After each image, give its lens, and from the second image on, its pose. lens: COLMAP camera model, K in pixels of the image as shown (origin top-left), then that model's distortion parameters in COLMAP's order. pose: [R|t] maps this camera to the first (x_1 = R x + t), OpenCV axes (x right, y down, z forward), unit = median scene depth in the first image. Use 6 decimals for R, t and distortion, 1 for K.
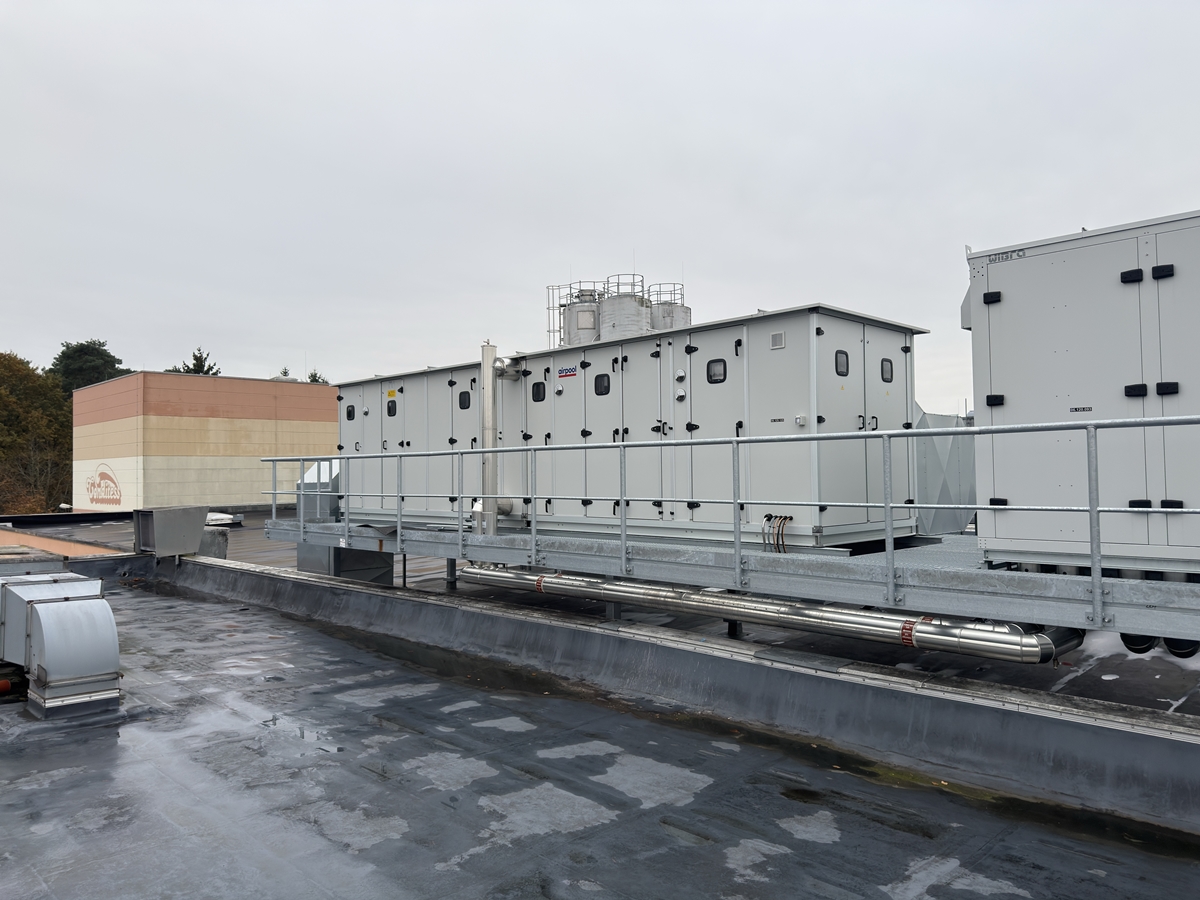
lens RADIAL K [[832.6, 0, 595.1], [0, 832.6, 452.4], [0, 0, 1]] dist [0.107850, -0.168340]
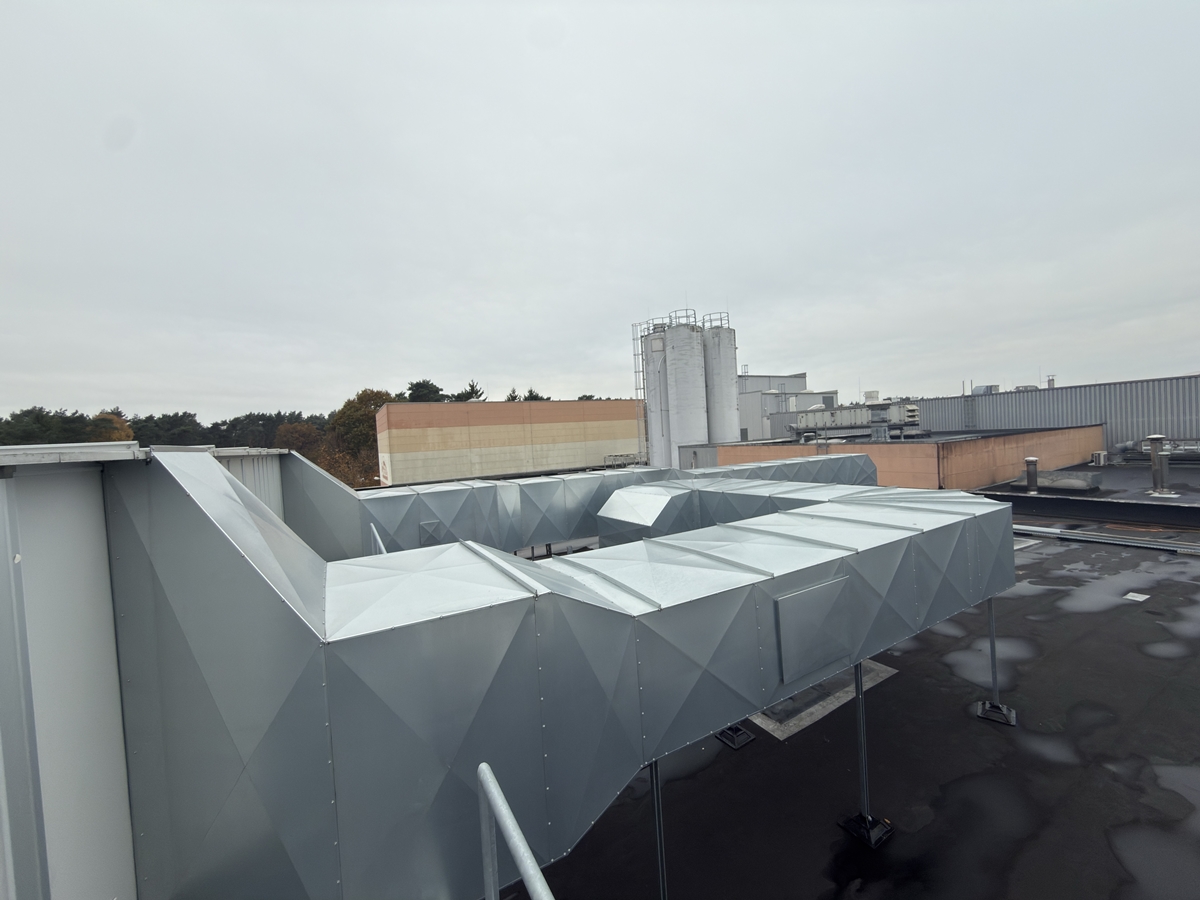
lens RADIAL K [[480.8, 0, 600.0], [0, 480.8, 450.0], [0, 0, 1]] dist [0.000449, 0.000201]
pose [[0.959654, -0.035259, -0.278966, 0.120931], [0.051663, 0.997327, 0.051671, -0.026709], [0.276398, -0.063998, 0.958910, 0.168816]]
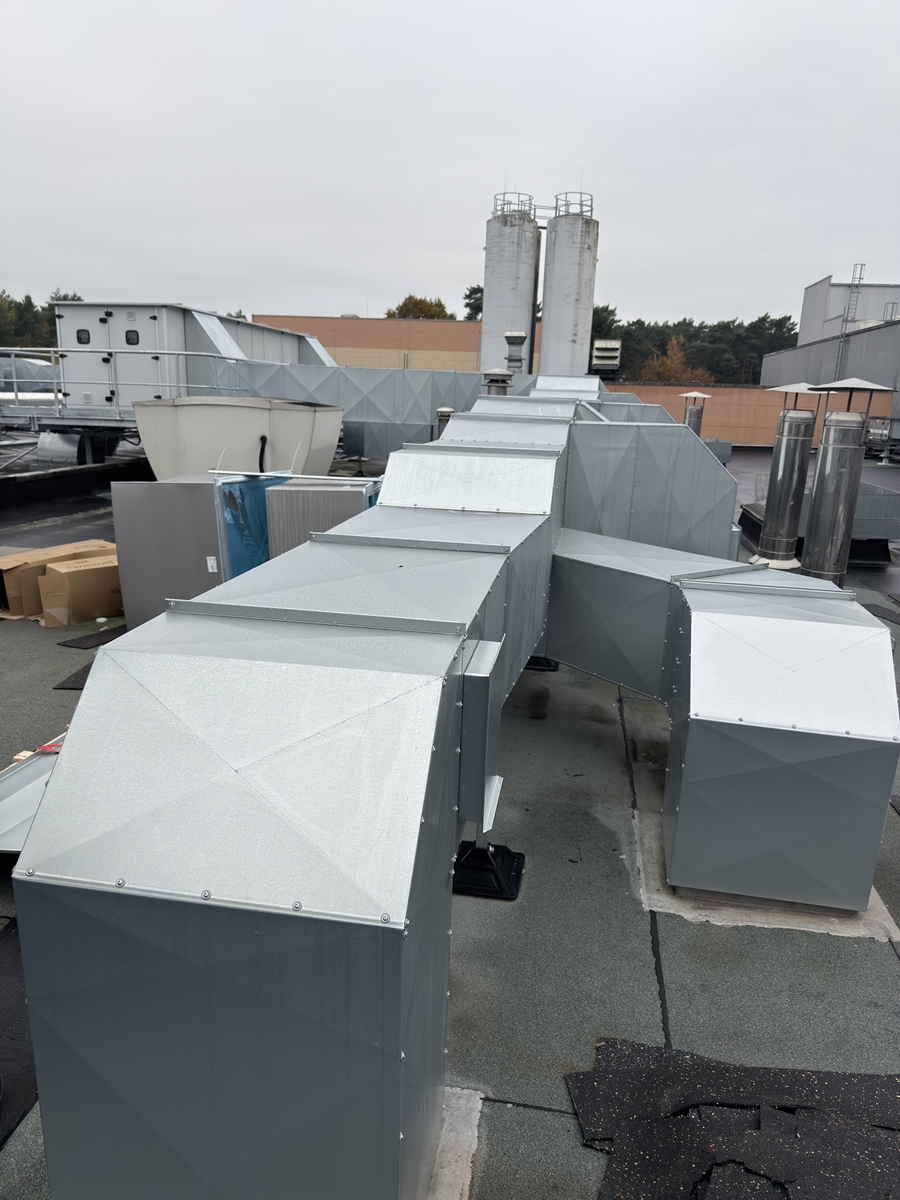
lens RADIAL K [[832.6, 0, 425.6], [0, 832.6, 634.4], [0, 0, 1]] dist [0.107850, -0.168340]
pose [[0.573640, 0.255360, -0.778286, 0.921739], [-0.023101, 0.954828, 0.296258, 0.000294], [0.818782, -0.151966, 0.553626, 0.253530]]
